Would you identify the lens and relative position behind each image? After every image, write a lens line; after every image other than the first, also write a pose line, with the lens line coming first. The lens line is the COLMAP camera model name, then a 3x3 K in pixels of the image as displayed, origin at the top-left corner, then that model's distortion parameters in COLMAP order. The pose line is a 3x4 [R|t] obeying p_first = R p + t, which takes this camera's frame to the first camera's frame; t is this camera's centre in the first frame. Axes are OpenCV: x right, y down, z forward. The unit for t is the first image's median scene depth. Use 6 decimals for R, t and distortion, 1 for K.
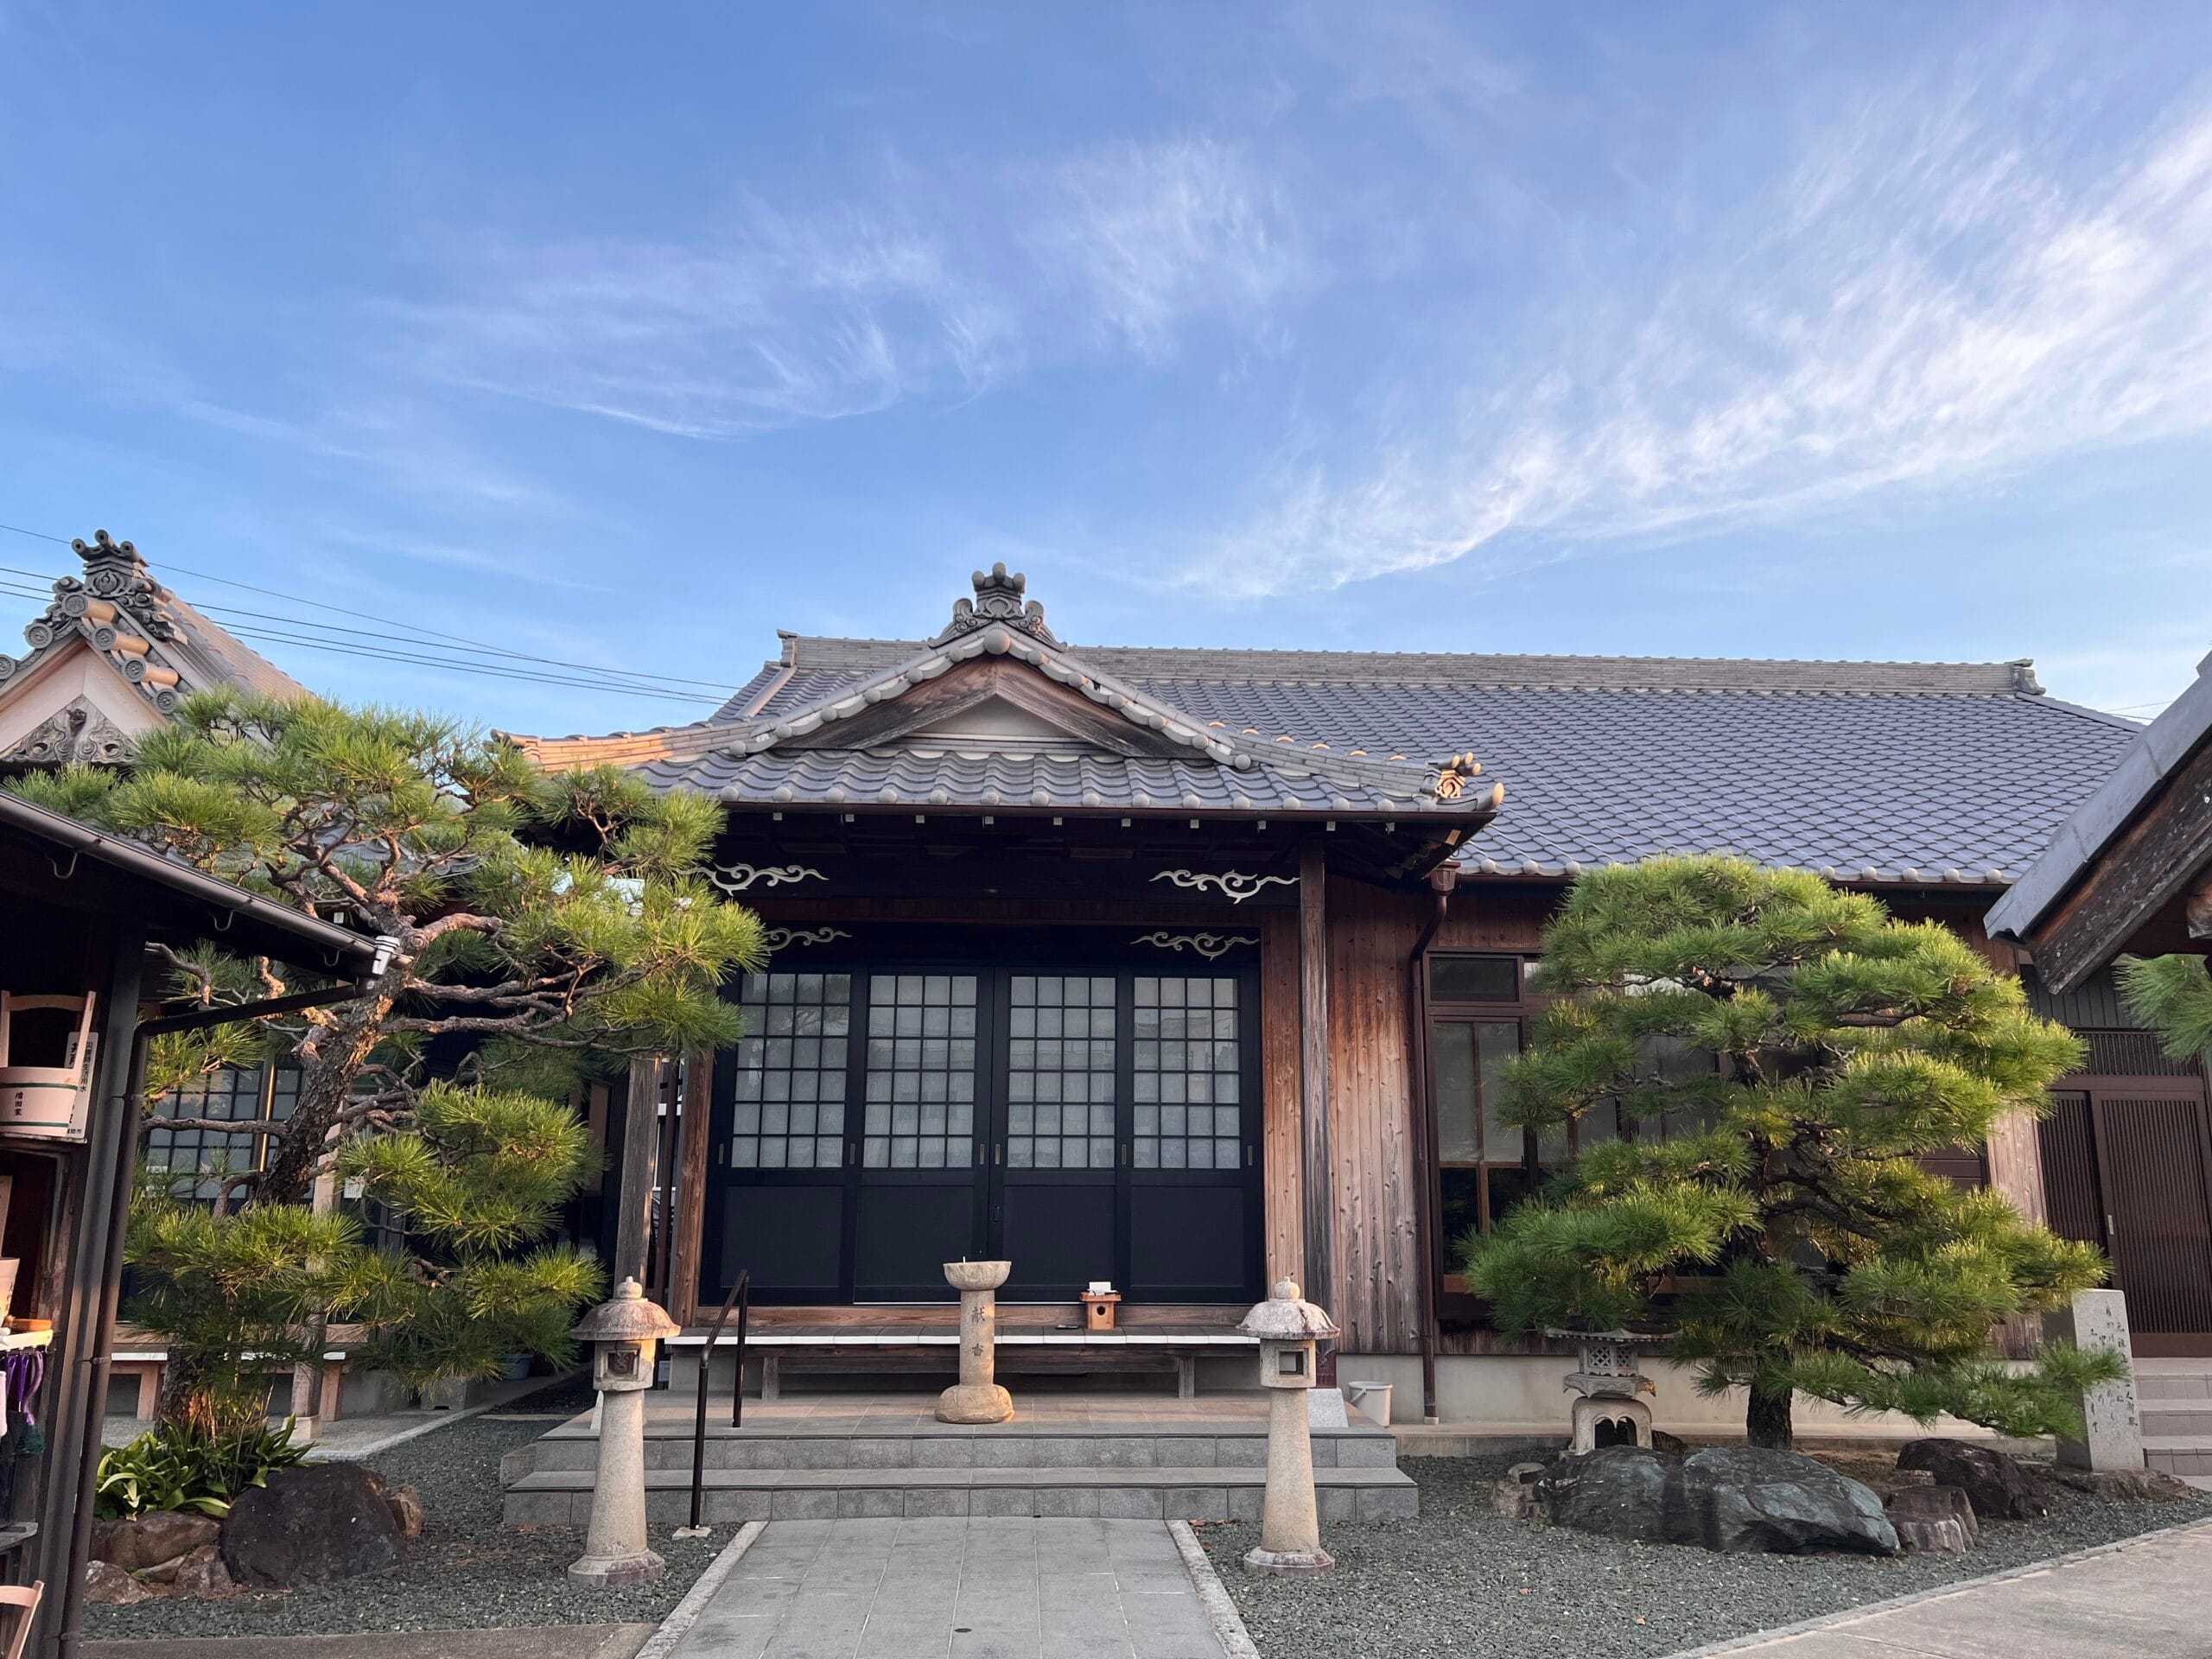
lens RADIAL K [[1647.4, 0, 1111.7], [0, 1647.4, 824.6], [0, 0, 1]] dist [0.033379, -0.003020]
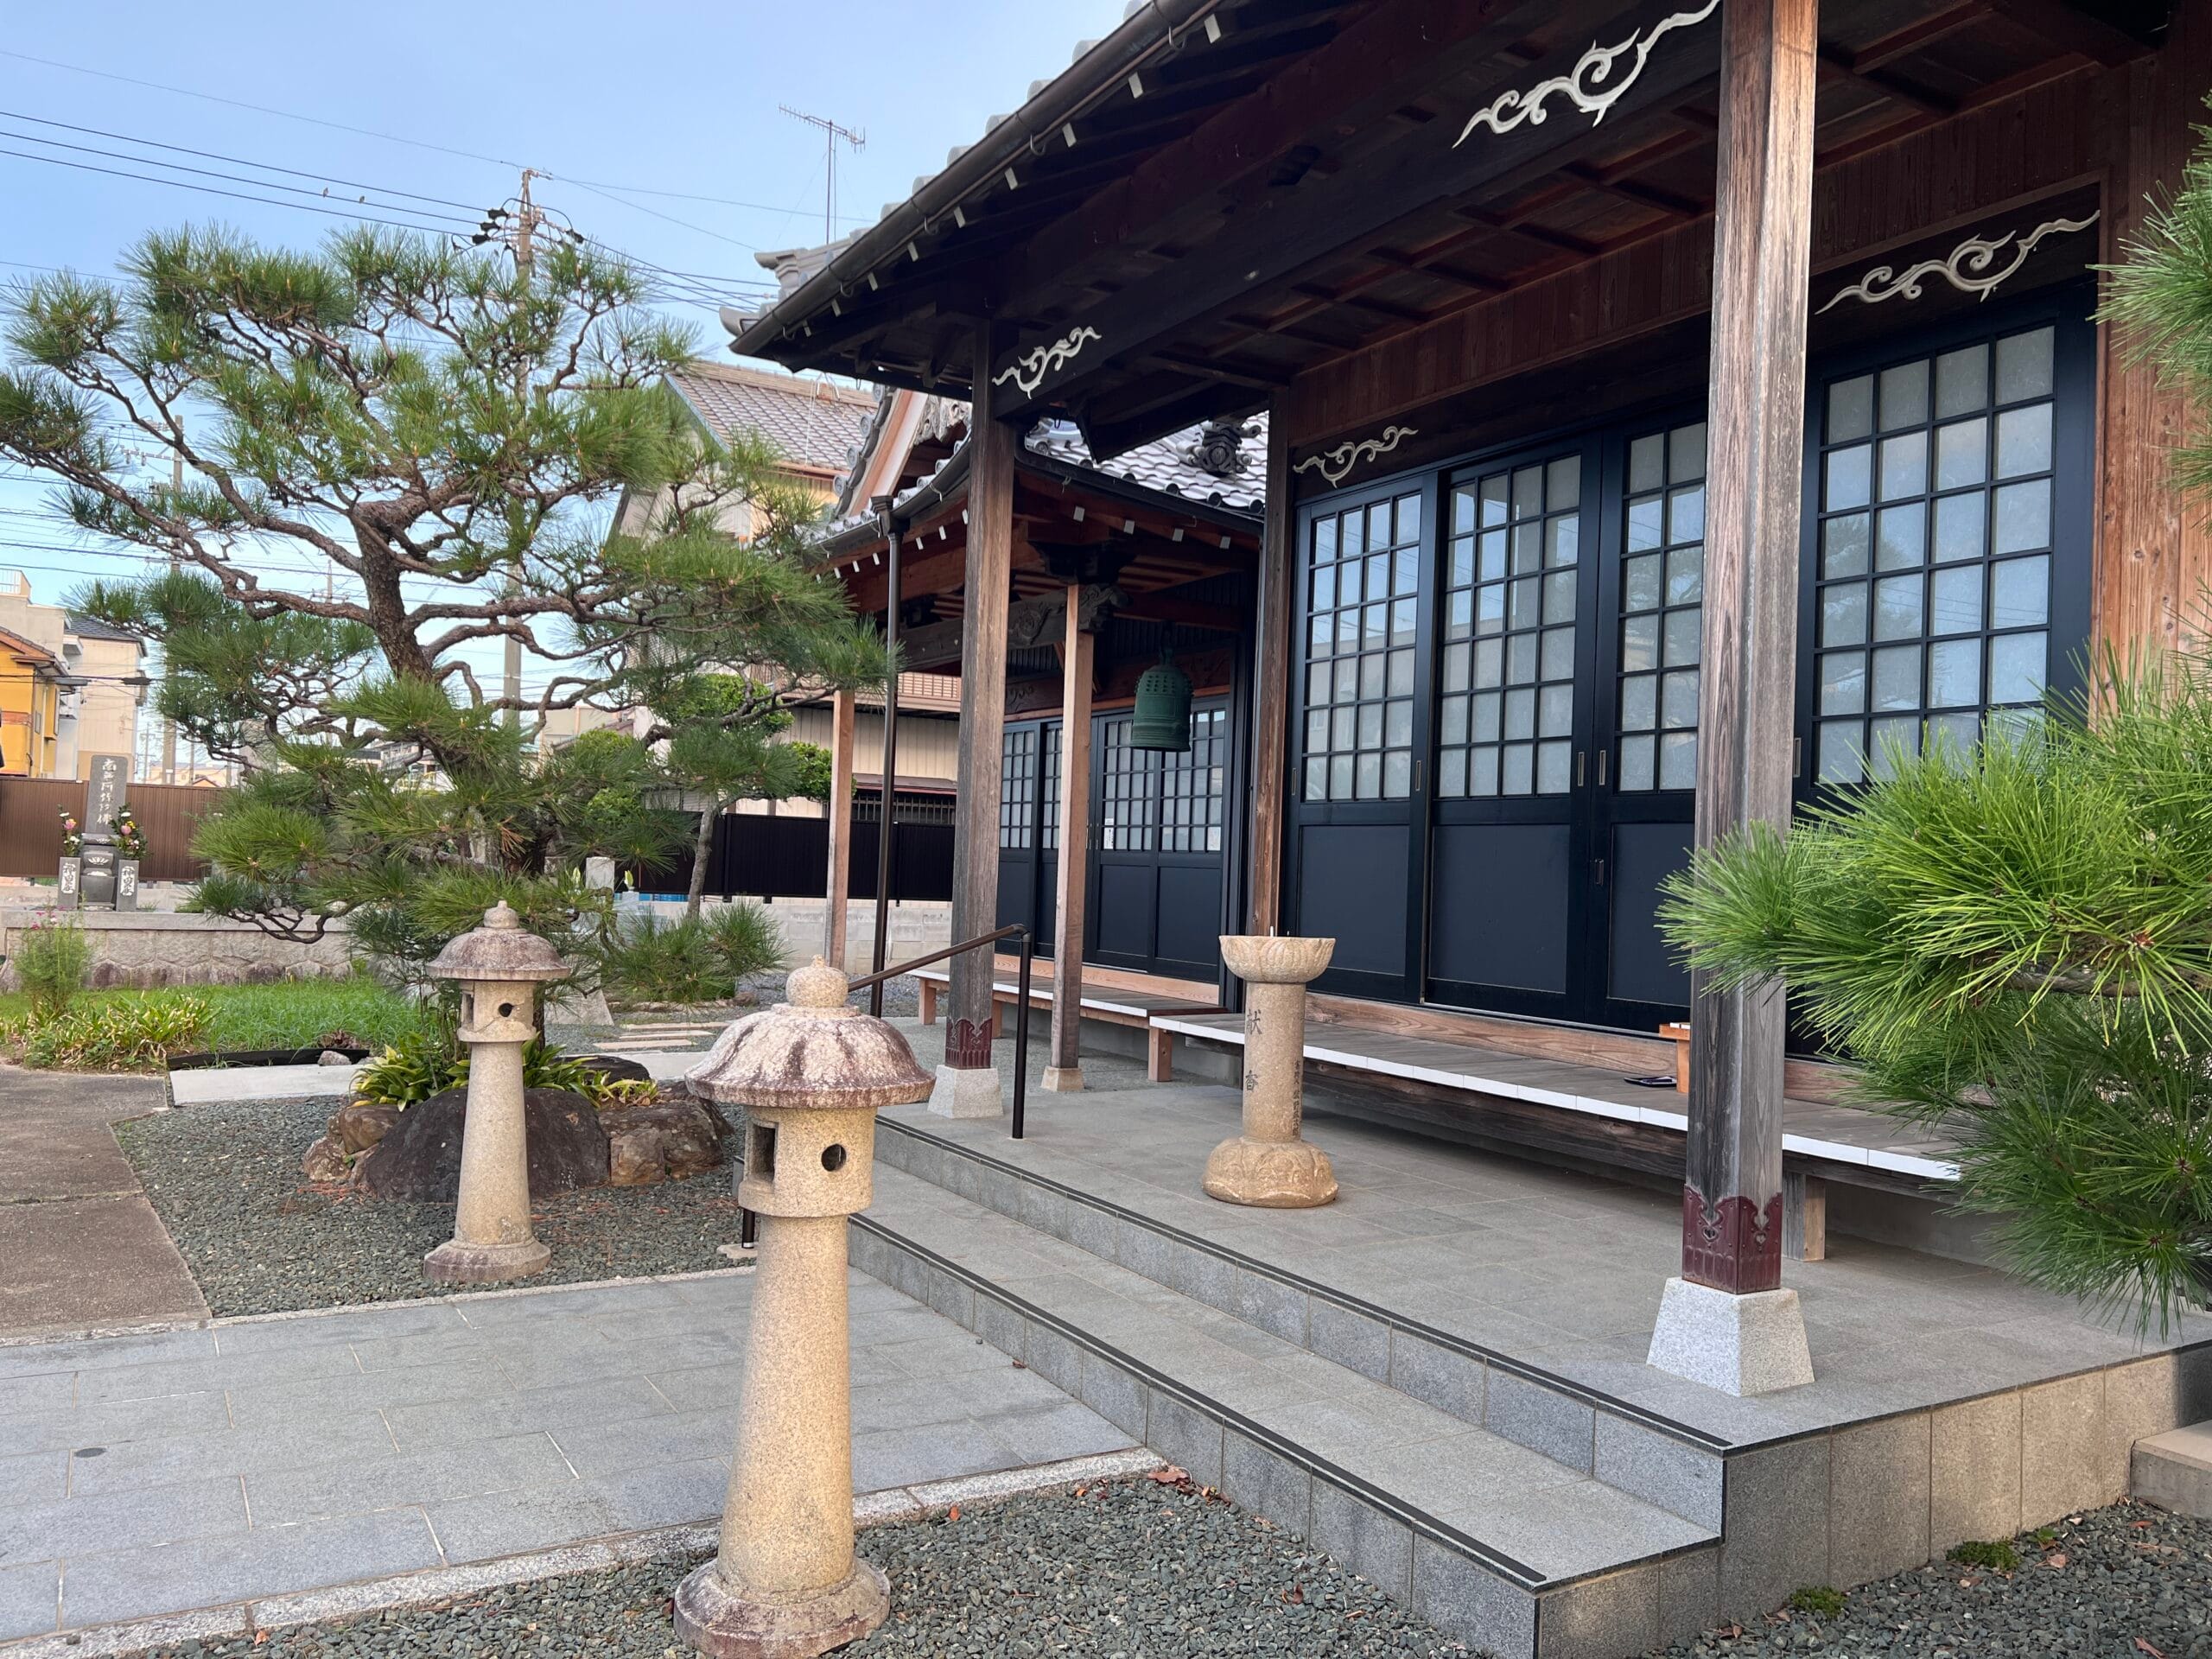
lens RADIAL K [[1647.4, 0, 1106.2], [0, 1647.4, 835.9], [0, 0, 1]] dist [0.033379, -0.003020]
pose [[0.465330, -0.004856, -0.885124, 0.352834], [0.162703, 0.983415, 0.080142, 0.155392], [0.870055, -0.181305, 0.458403, 0.614570]]
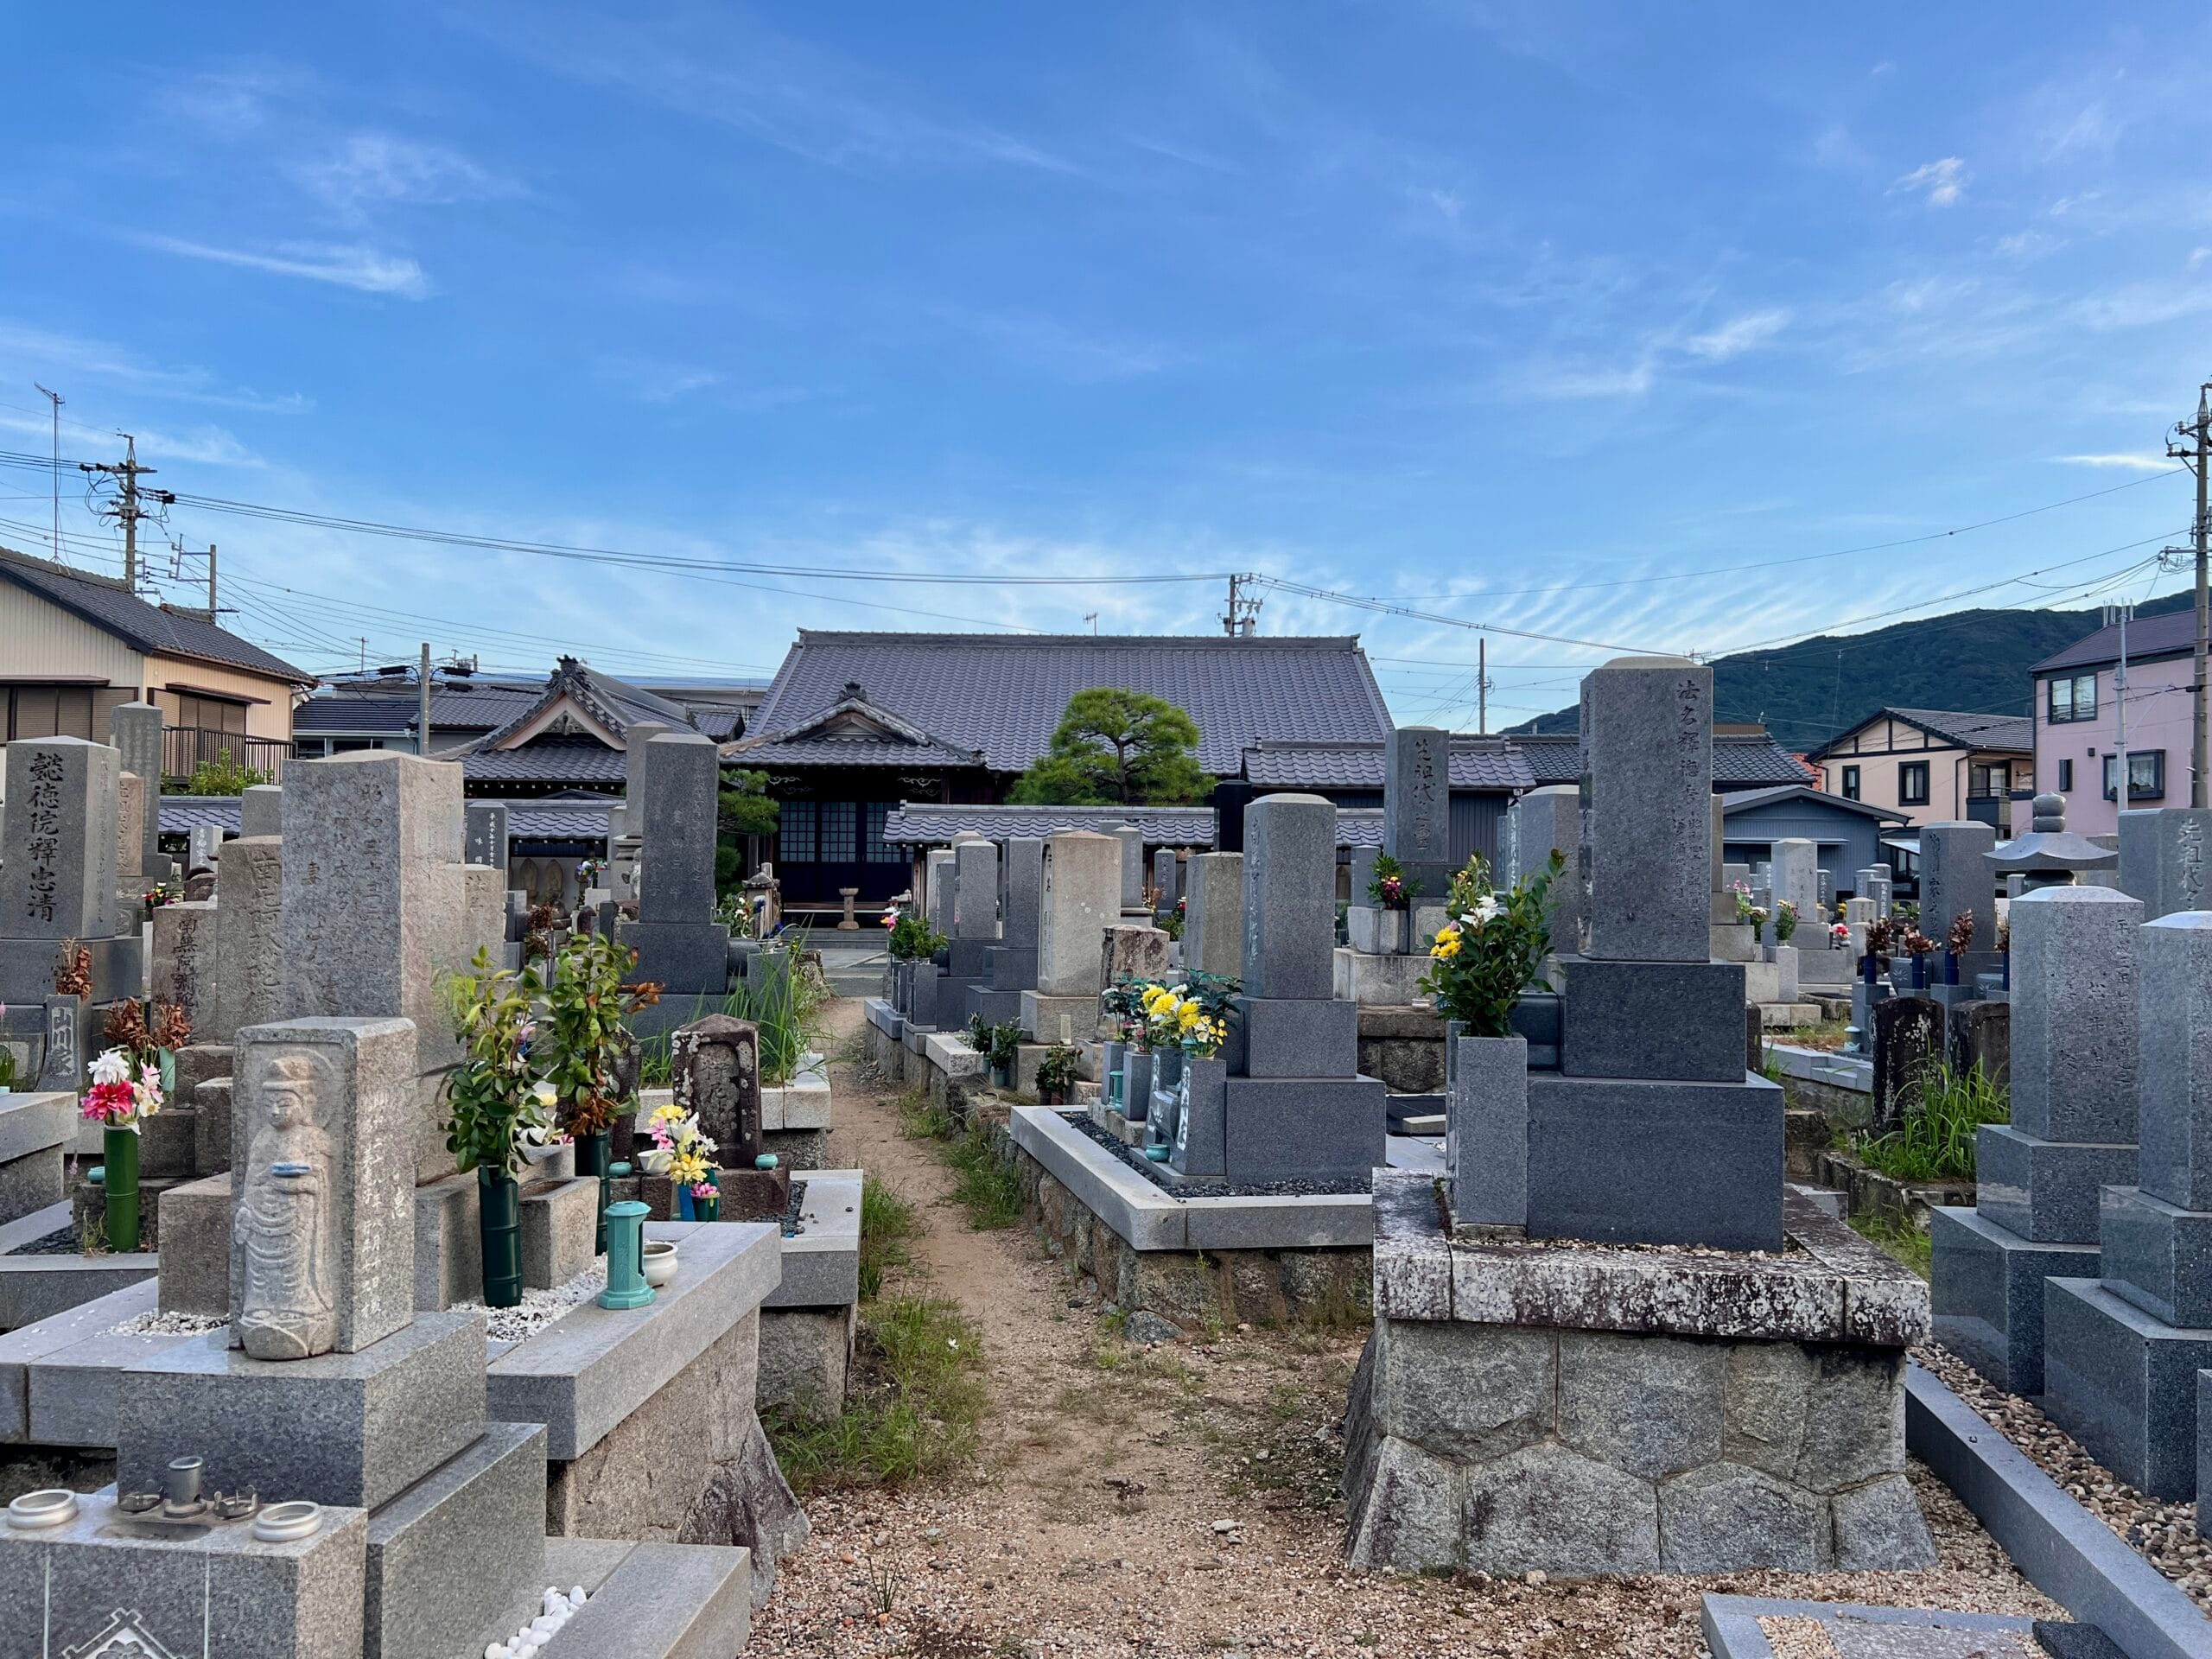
lens RADIAL K [[1647.4, 0, 1105.4], [0, 1647.4, 835.9], [0, 0, 1]] dist [0.033379, -0.003020]
pose [[0.998365, 0.000669, -0.057165, 0.592599], [0.010702, 0.980070, 0.198363, -0.478585], [0.056158, -0.198650, 0.978460, -2.124076]]
